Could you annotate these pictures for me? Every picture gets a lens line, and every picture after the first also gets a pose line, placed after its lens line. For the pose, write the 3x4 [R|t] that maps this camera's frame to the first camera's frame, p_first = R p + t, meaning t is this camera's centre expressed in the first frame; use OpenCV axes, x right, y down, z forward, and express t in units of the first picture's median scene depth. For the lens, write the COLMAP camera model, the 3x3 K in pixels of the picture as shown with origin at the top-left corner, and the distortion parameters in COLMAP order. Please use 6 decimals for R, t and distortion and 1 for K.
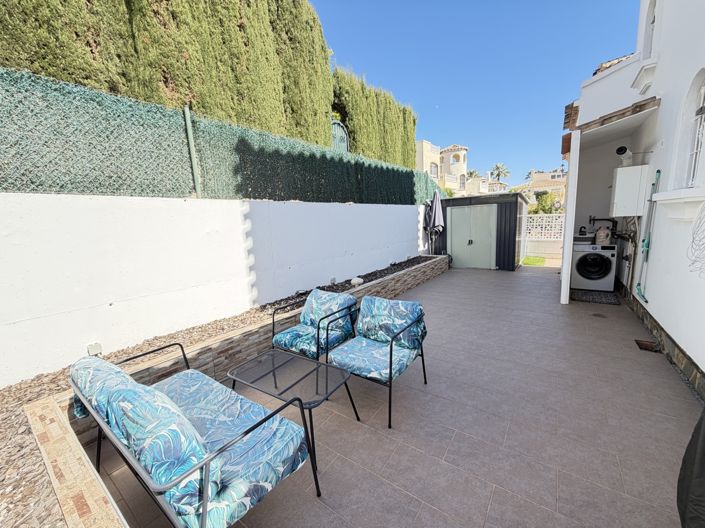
lens RADIAL K [[280.3, 0, 354.3], [0, 280.3, 268.8], [0, 0, 1]] dist [0.001564, -0.000457]
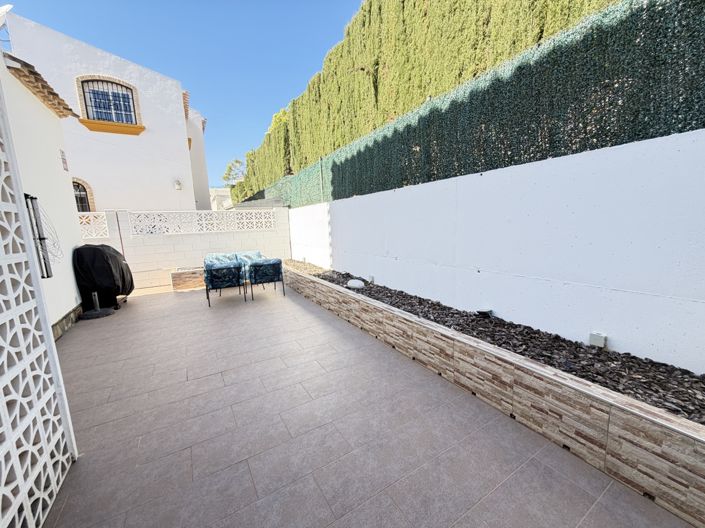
lens RADIAL K [[280.3, 0, 352.6], [0, 280.3, 263.0], [0, 0, 1]] dist [0.001564, -0.000457]
pose [[-0.381806, 0.179559, -0.906633, 0.897842], [-0.120407, 0.962923, 0.241414, -0.259999], [0.916366, 0.201338, -0.346030, 1.468437]]
